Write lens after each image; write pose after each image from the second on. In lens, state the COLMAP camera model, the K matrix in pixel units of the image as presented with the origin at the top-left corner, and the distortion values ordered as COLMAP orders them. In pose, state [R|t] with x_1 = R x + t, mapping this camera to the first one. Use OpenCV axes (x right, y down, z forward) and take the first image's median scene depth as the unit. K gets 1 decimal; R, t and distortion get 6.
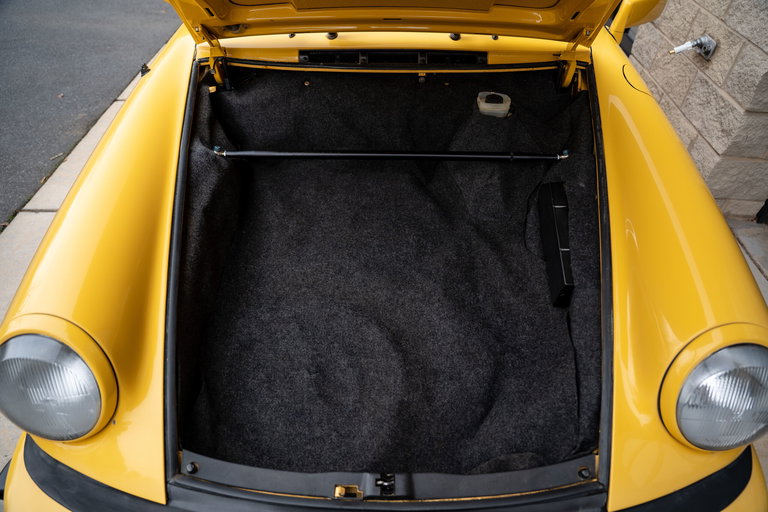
lens RADIAL K [[537.8, 0, 384.0], [0, 537.8, 256.0], [0, 0, 1]] dist [-0.168937, 0.127956]
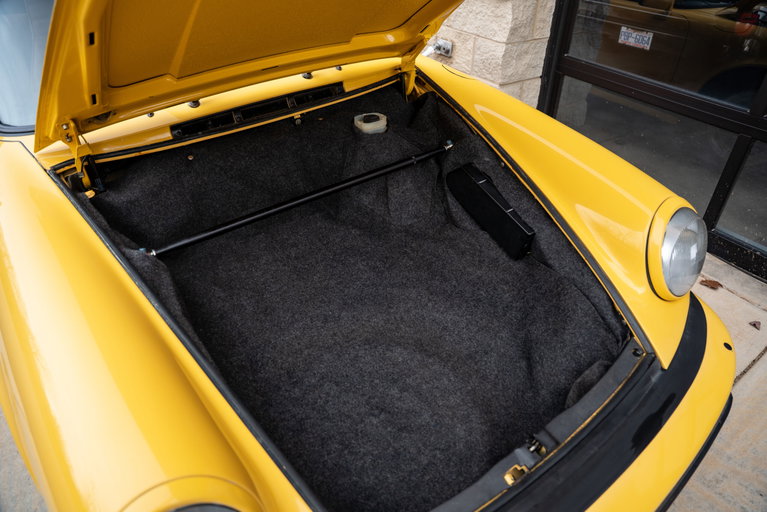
lens RADIAL K [[537.1, 0, 383.5], [0, 537.1, 256.0], [0, 0, 1]] dist [-0.168937, 0.127956]
pose [[0.794623, -0.369063, 0.482045, -0.401704], [0.417568, 0.908616, 0.007320, -0.037596], [-0.440695, 0.195470, 0.876116, 0.084264]]
